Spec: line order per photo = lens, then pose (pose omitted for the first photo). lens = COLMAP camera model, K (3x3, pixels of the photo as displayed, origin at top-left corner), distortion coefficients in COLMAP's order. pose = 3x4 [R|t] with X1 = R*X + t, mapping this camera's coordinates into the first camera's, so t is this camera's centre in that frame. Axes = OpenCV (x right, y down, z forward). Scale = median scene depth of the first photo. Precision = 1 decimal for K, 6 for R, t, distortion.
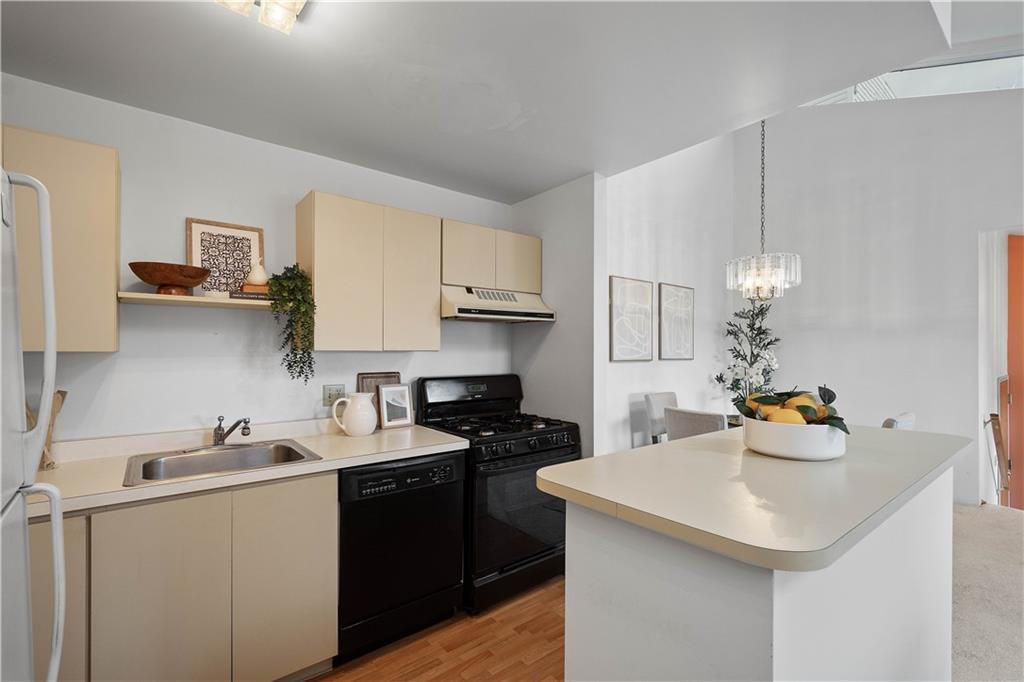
lens RADIAL K [[456.3, 0, 514.1], [0, 456.3, 335.6], [0, 0, 1]] dist [-0.001470, -0.000351]
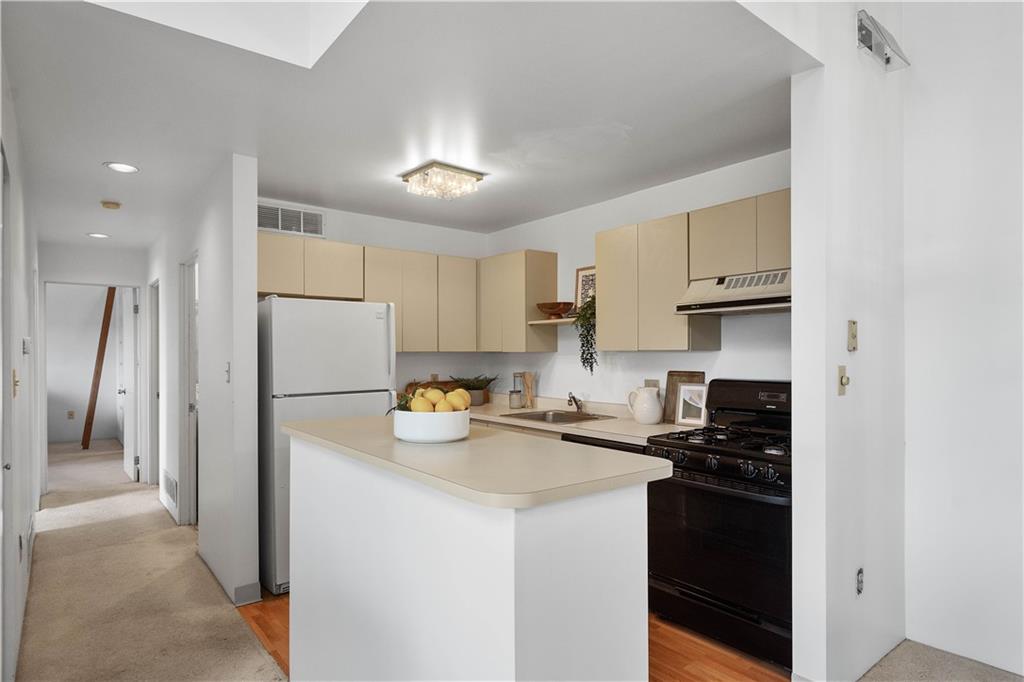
lens RADIAL K [[565.6, 0, 513.3], [0, 565.6, 355.2], [0, 0, 1]] dist [0.001828, 0.000316]
pose [[-0.006187, 0.000849, -0.999981, 1.023686], [0.036108, 0.999348, 0.000625, 0.029001], [0.999329, -0.036103, -0.006213, 0.626181]]
